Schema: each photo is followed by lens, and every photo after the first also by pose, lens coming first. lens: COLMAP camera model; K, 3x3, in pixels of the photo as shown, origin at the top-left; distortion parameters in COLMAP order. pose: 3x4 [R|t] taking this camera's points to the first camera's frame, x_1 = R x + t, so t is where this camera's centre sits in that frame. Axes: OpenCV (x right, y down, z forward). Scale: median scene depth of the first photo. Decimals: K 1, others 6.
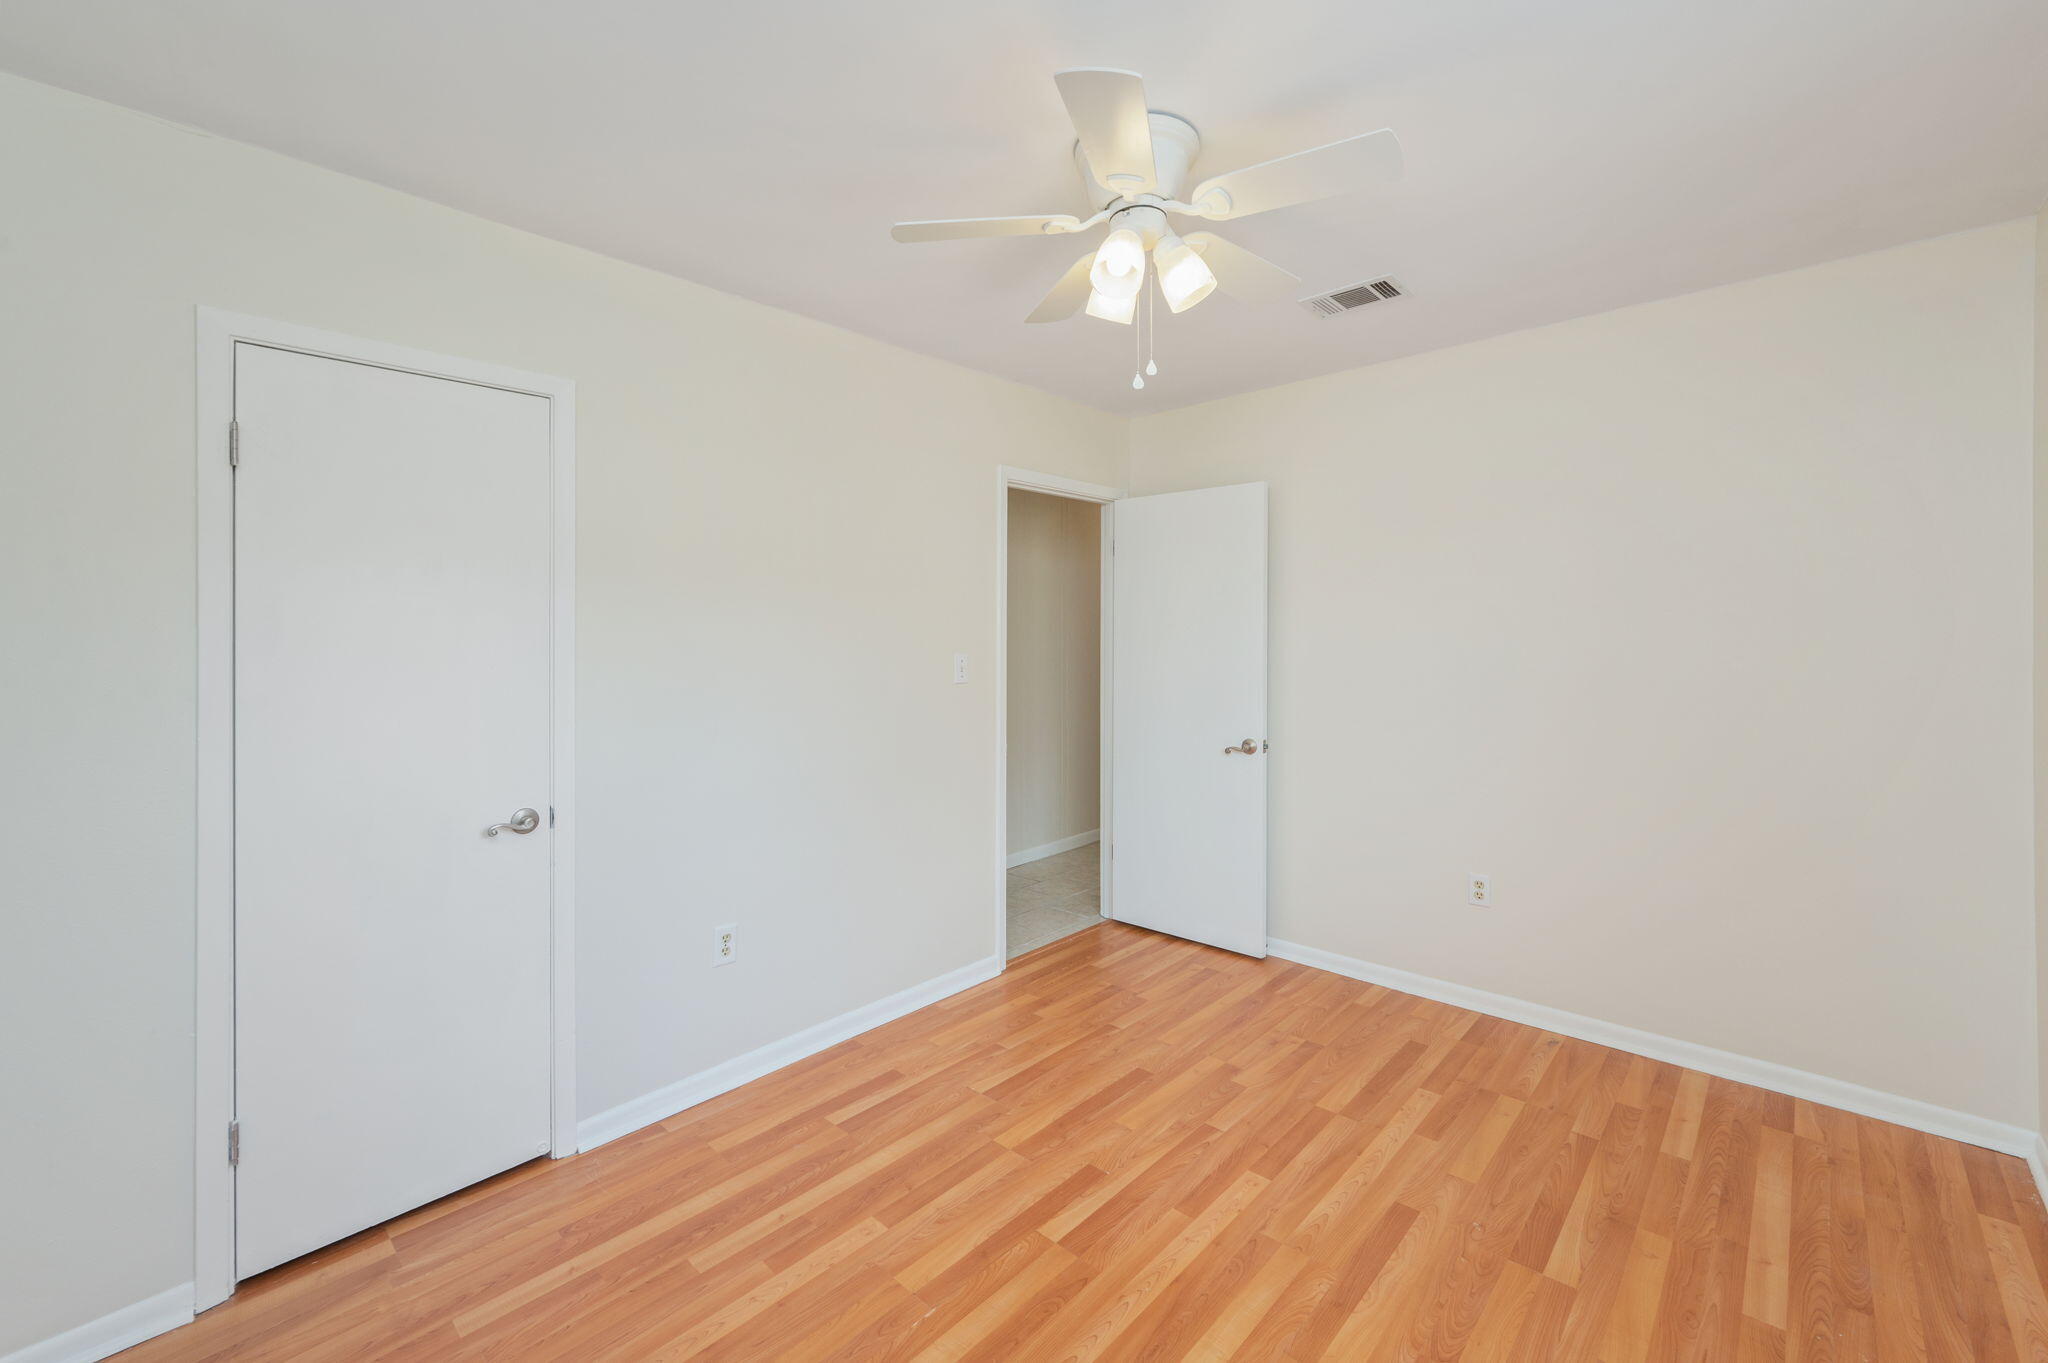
lens RADIAL K [[823.7, 0, 1033.3], [0, 823.7, 656.2], [0, 0, 1]] dist [0.000222, 0.000113]
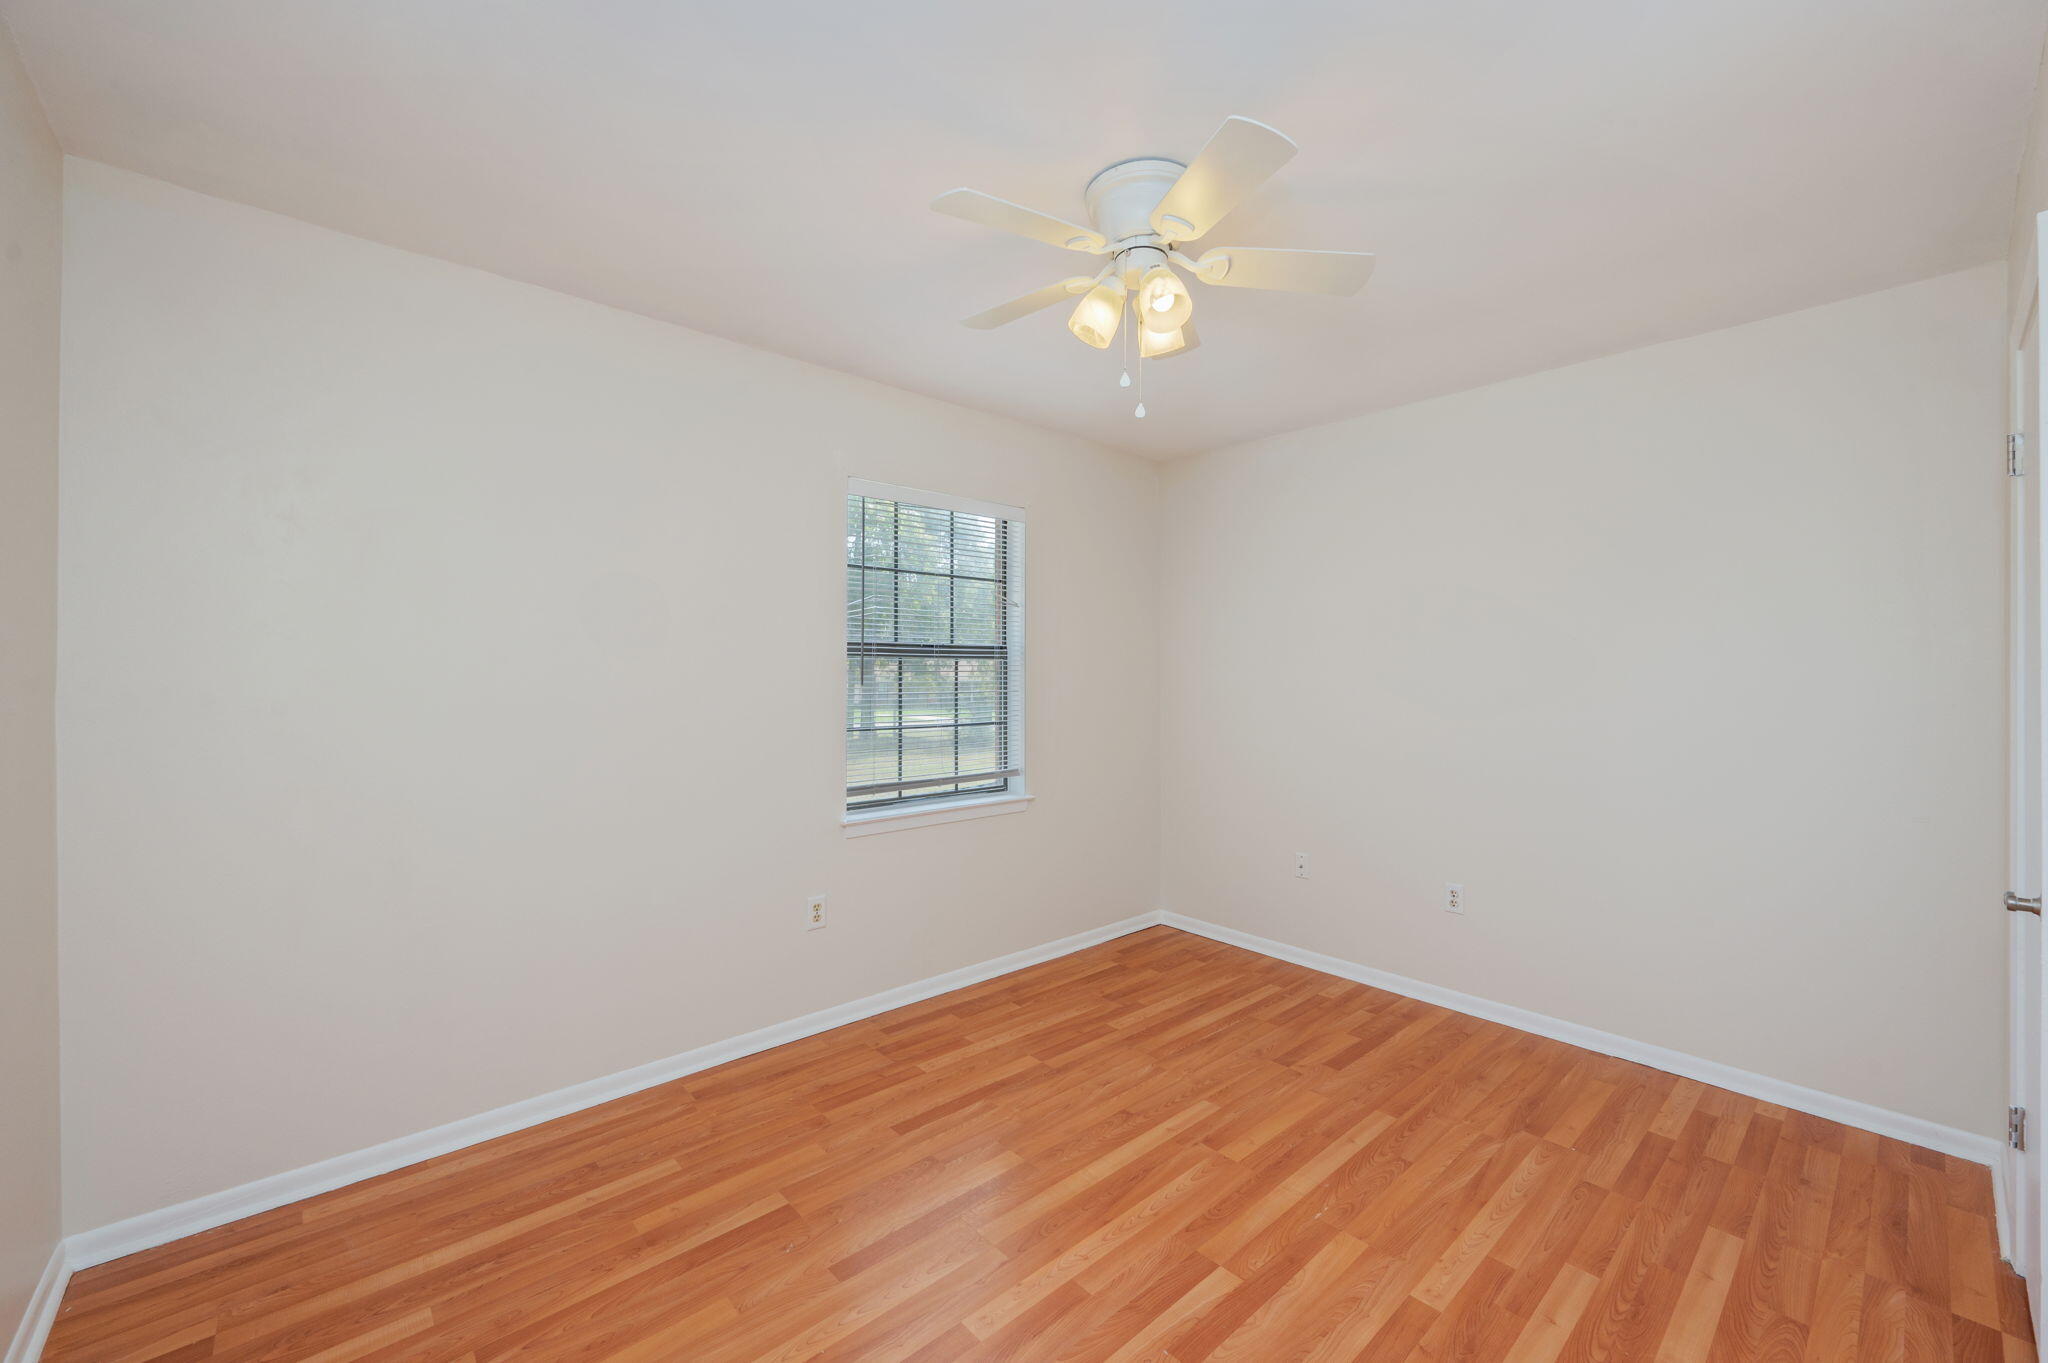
lens RADIAL K [[823.7, 0, 1033.3], [0, 823.7, 656.2], [0, 0, 1]] dist [0.000222, 0.000113]
pose [[-0.996592, 0.010288, 0.081842, 0.164644], [0.010469, 0.999944, 0.001783, -0.017236], [-0.081819, 0.002633, -0.996644, 2.032507]]
